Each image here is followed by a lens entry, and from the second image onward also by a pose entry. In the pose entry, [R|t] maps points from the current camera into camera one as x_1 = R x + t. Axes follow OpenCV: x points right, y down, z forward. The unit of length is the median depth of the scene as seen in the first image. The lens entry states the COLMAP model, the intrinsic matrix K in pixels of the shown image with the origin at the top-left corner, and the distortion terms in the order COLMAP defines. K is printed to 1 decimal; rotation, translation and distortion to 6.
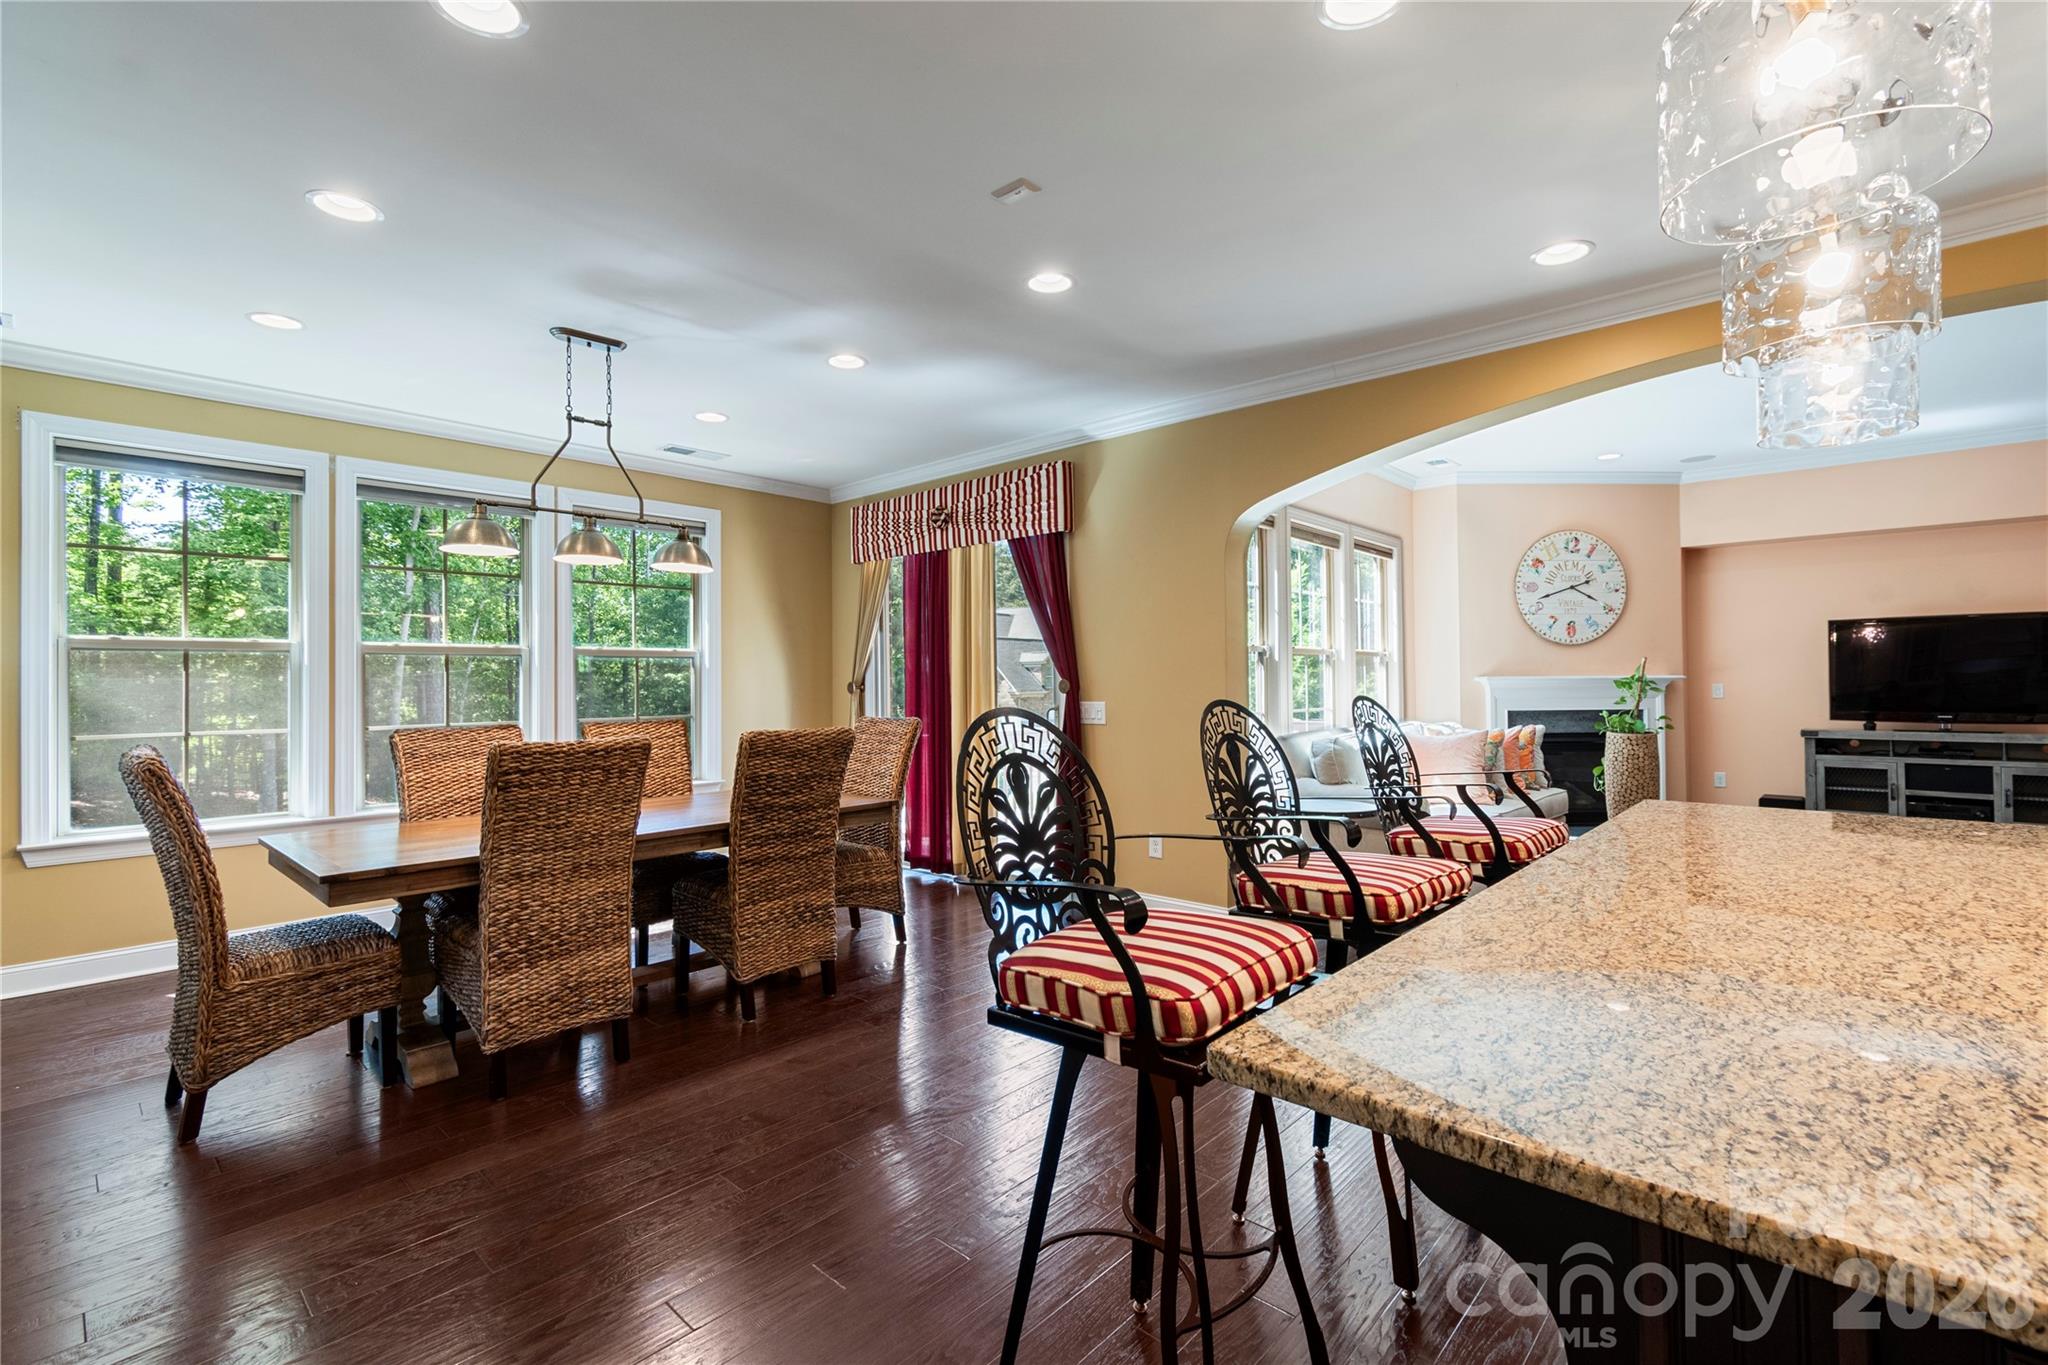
lens RADIAL K [[922.7, 0, 1029.0], [0, 922.7, 669.4], [0, 0, 1]] dist [0.005036, -0.001189]
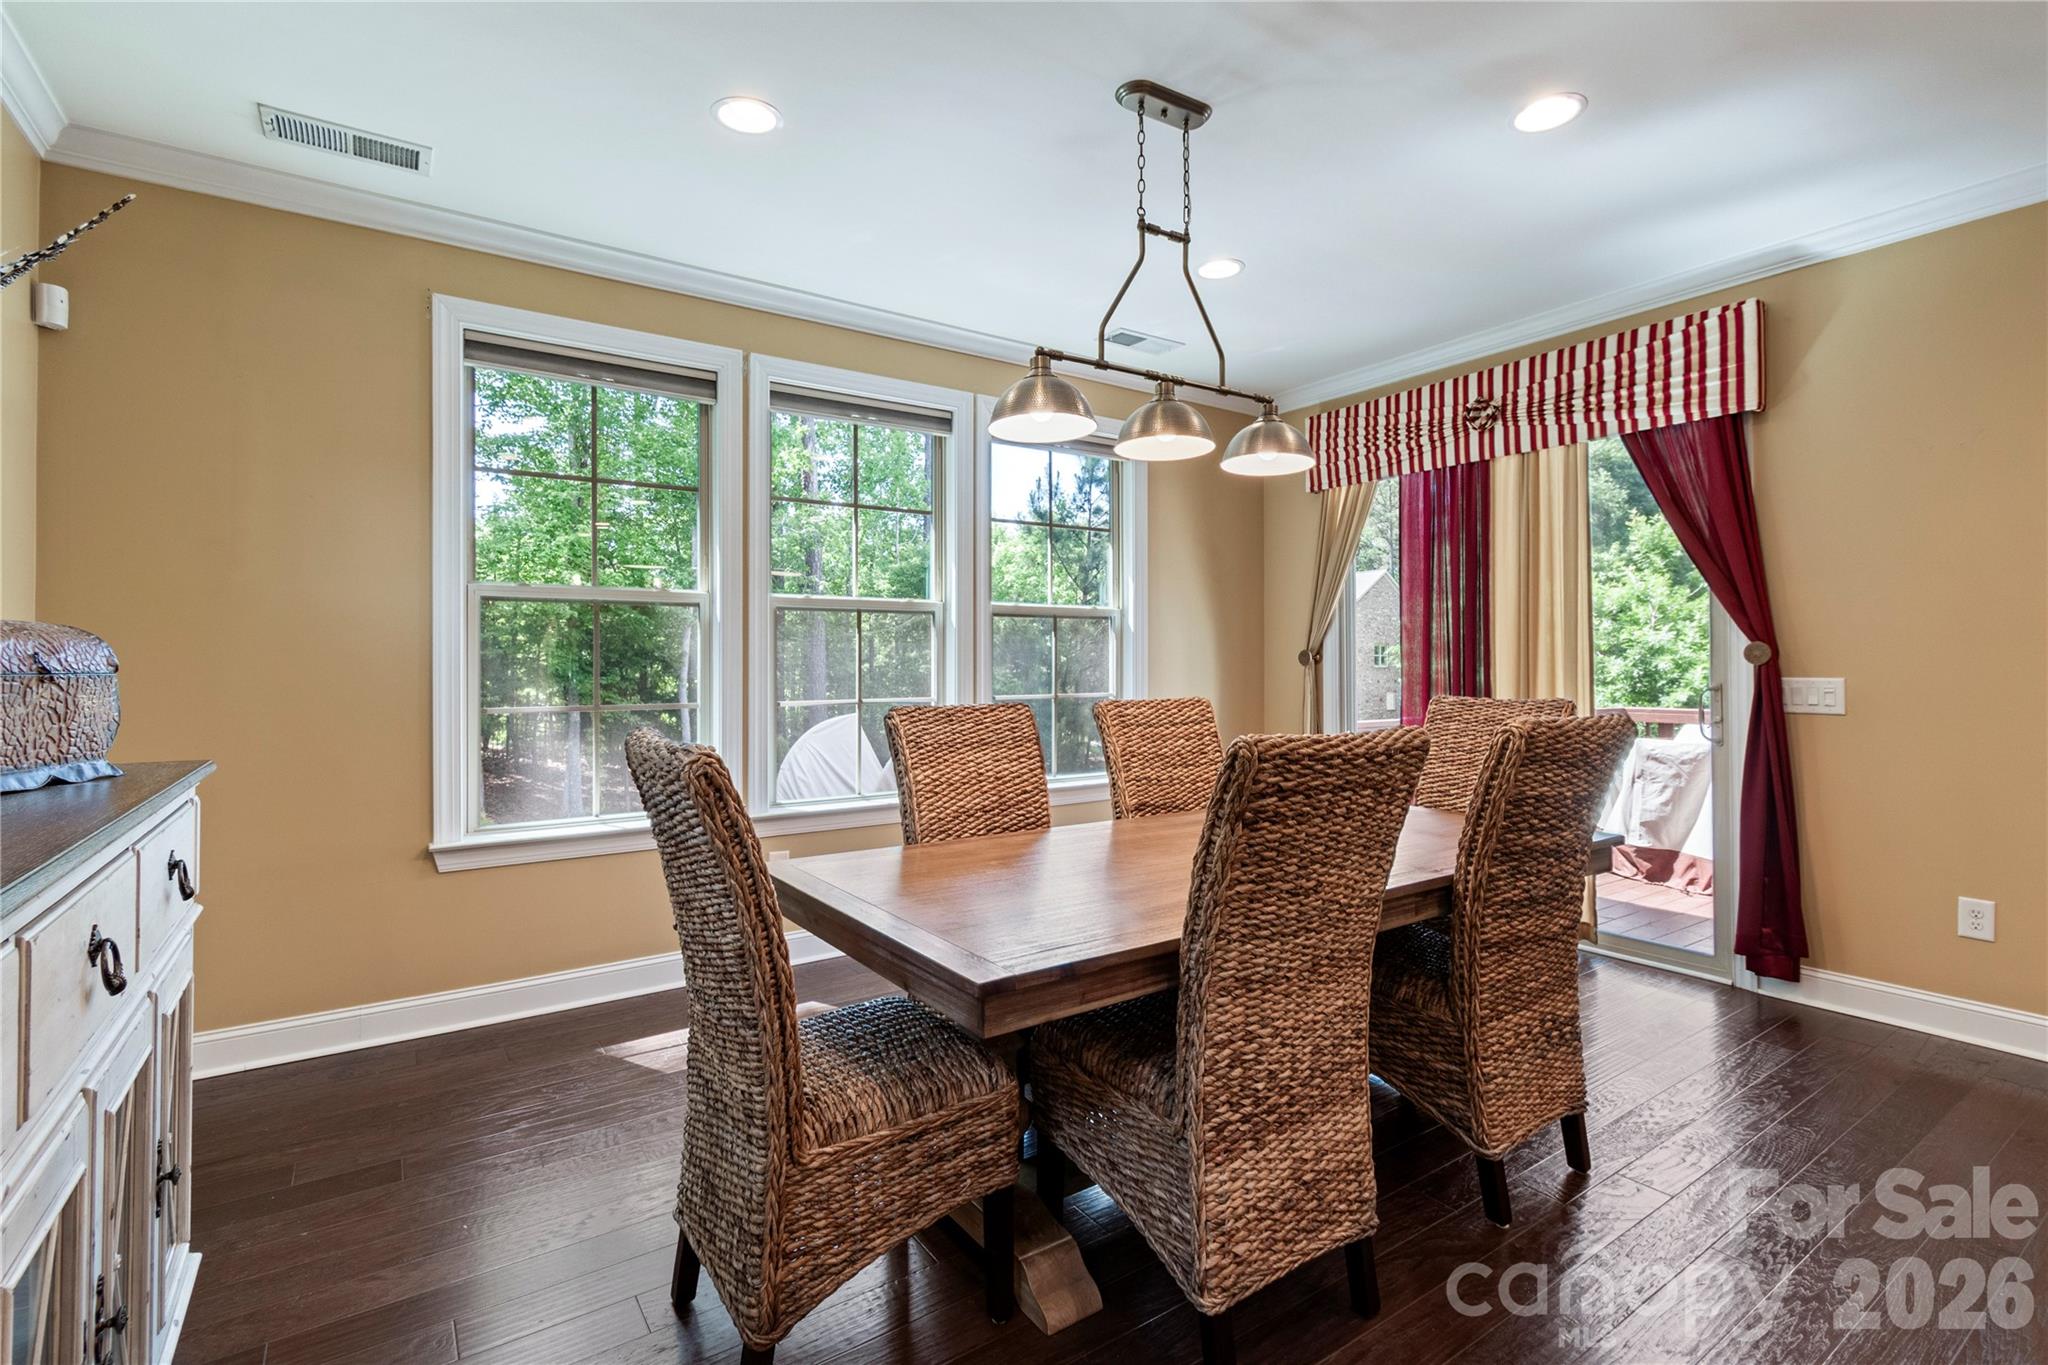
lens RADIAL K [[922.7, 0, 998.1], [0, 922.7, 667.3], [0, 0, 1]] dist [0.005036, -0.001189]
pose [[0.972866, 0.006762, -0.231272, -0.316565], [-0.002098, 0.999790, 0.020407, 0.015981], [0.231361, -0.019368, 0.972675, 0.247363]]
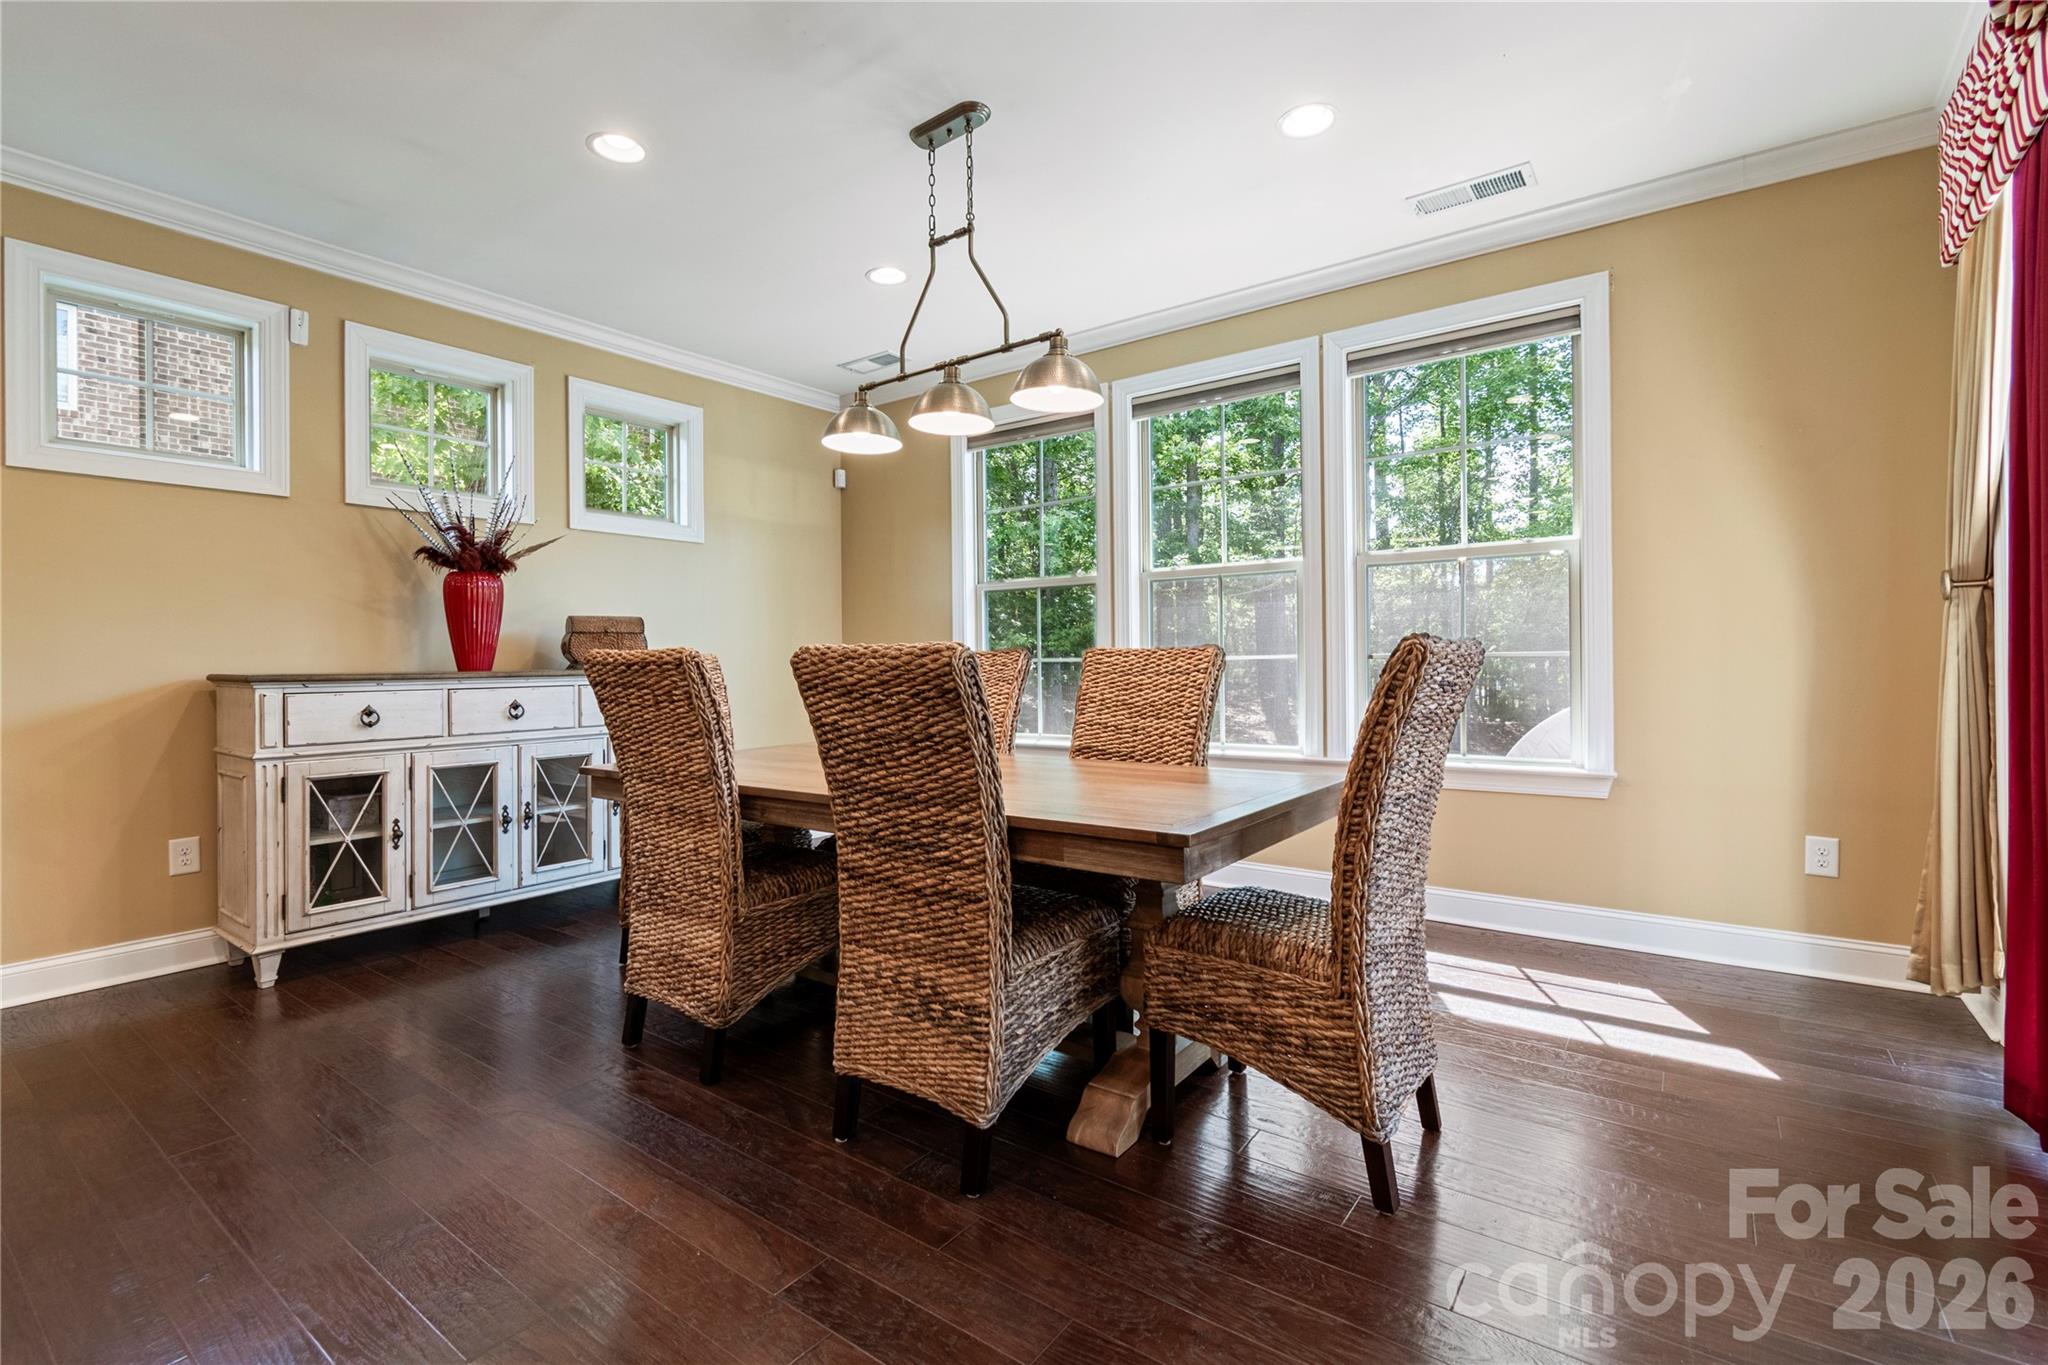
lens RADIAL K [[922.7, 0, 1038.7], [0, 922.7, 661.5], [0, 0, 1]] dist [0.005036, -0.001189]
pose [[0.129023, 0.008802, -0.991603, 0.197278], [0.022551, 0.999676, 0.011808, 0.047778], [0.991385, -0.023885, 0.128783, 0.700149]]
